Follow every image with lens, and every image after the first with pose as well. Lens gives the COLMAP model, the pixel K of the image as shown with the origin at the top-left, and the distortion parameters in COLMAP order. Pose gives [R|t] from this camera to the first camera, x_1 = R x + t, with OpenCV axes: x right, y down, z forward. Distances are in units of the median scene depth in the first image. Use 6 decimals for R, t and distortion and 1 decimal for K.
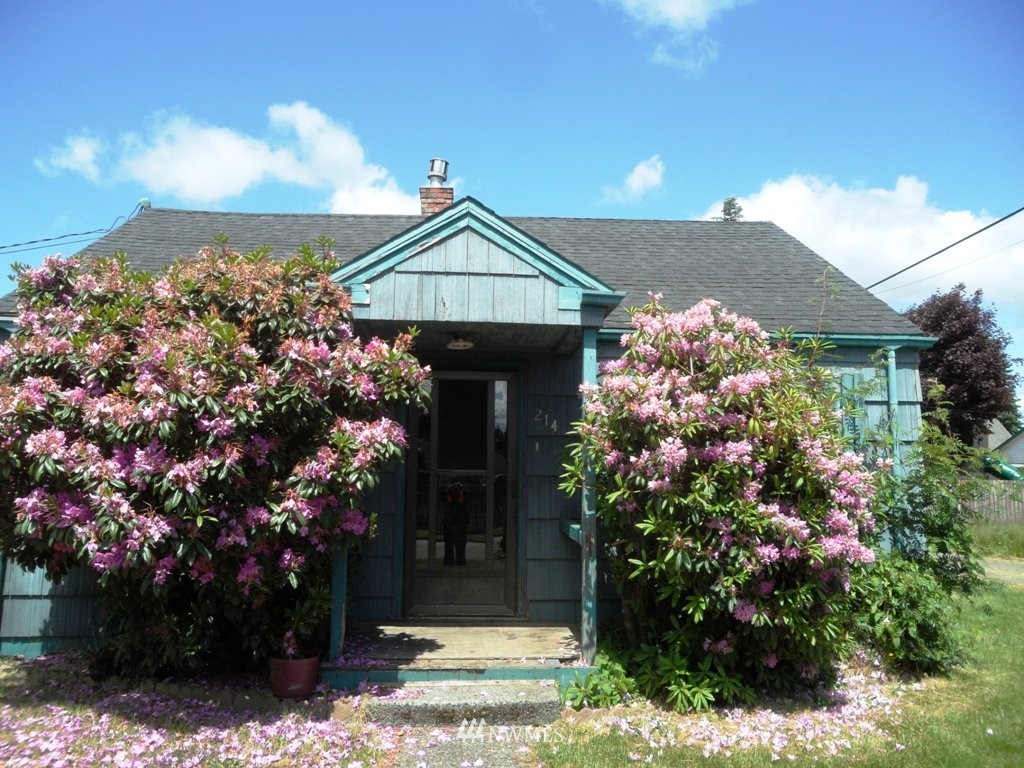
lens RADIAL K [[830.5, 0, 511.5], [0, 830.5, 387.7], [0, 0, 1]] dist [-0.038752, 0.027216]
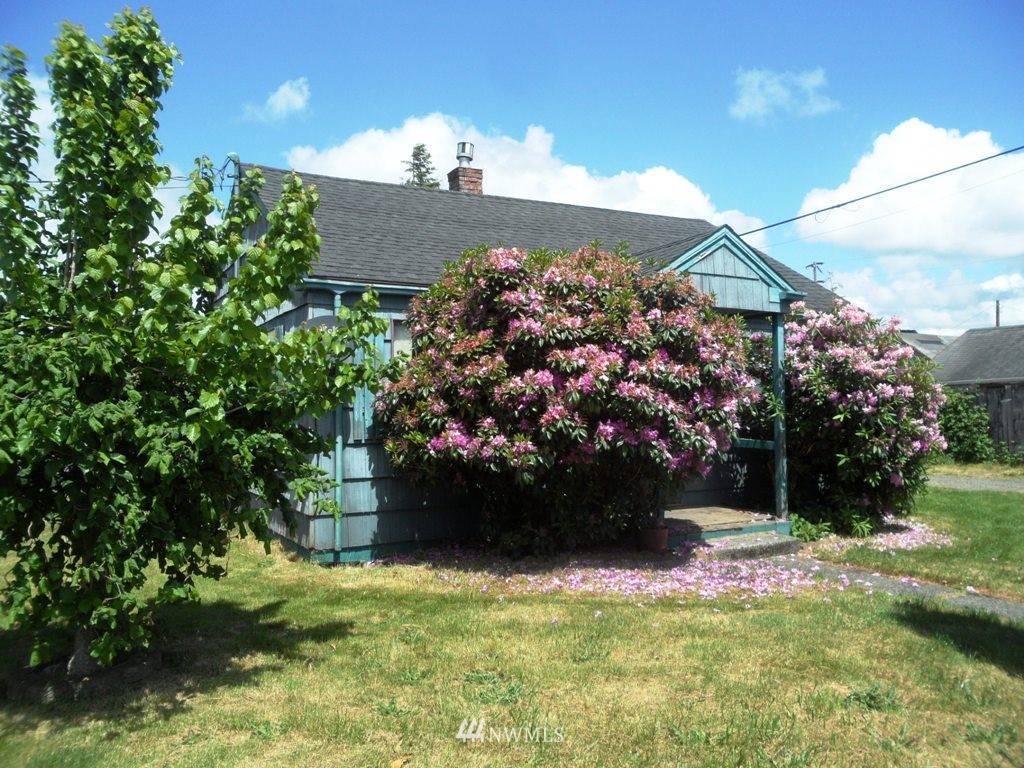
lens RADIAL K [[830.5, 0, 515.1], [0, 830.5, 386.6], [0, 0, 1]] dist [-0.038752, 0.027216]
pose [[0.911251, -0.009156, 0.411749, -1.031056], [-0.023477, 0.996972, 0.074127, -0.038758], [-0.411181, -0.077215, 0.908277, -0.241278]]
